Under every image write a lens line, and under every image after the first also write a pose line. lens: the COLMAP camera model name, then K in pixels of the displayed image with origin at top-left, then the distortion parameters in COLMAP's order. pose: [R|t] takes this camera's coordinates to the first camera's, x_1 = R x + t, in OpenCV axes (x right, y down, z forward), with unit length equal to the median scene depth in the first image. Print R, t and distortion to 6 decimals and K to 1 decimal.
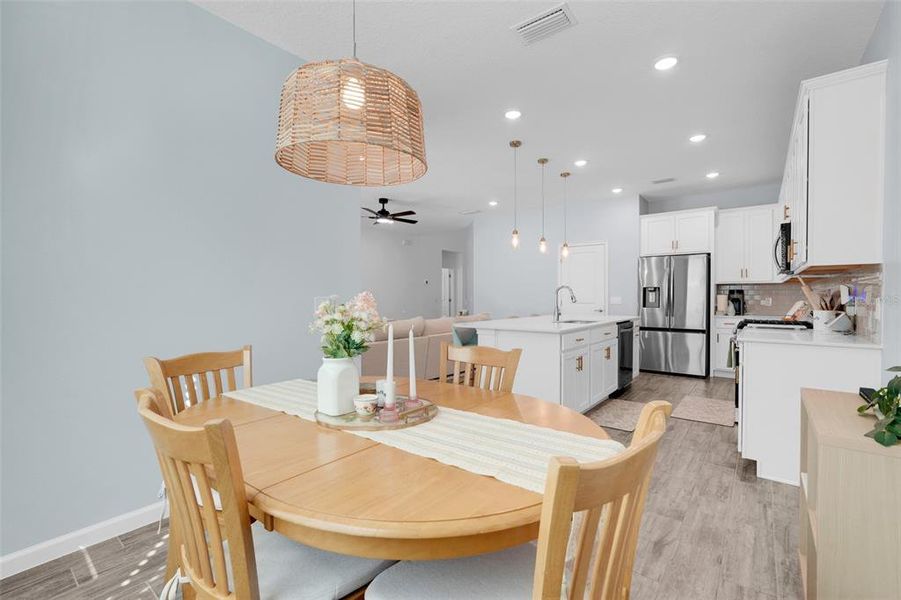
lens RADIAL K [[389.2, 0, 453.2], [0, 389.2, 296.8], [0, 0, 1]] dist [-0.012204, -0.000020]
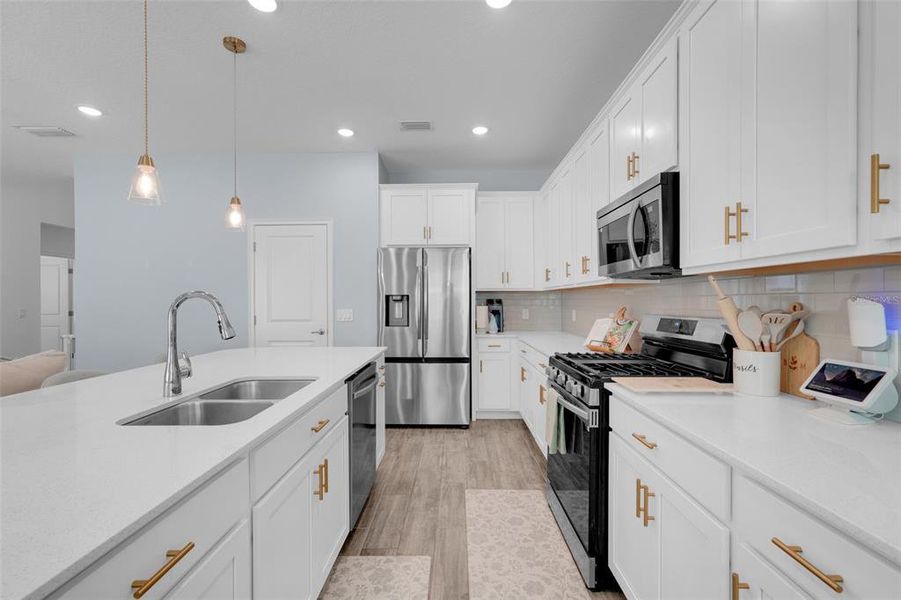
lens RADIAL K [[389.2, 0, 448.0], [0, 389.2, 302.8], [0, 0, 1]] dist [-0.012204, -0.000020]
pose [[0.794652, -0.006314, 0.607032, 0.191512], [0.005196, 0.999980, 0.003599, -0.013932], [-0.607042, 0.000294, 0.794669, 0.449137]]
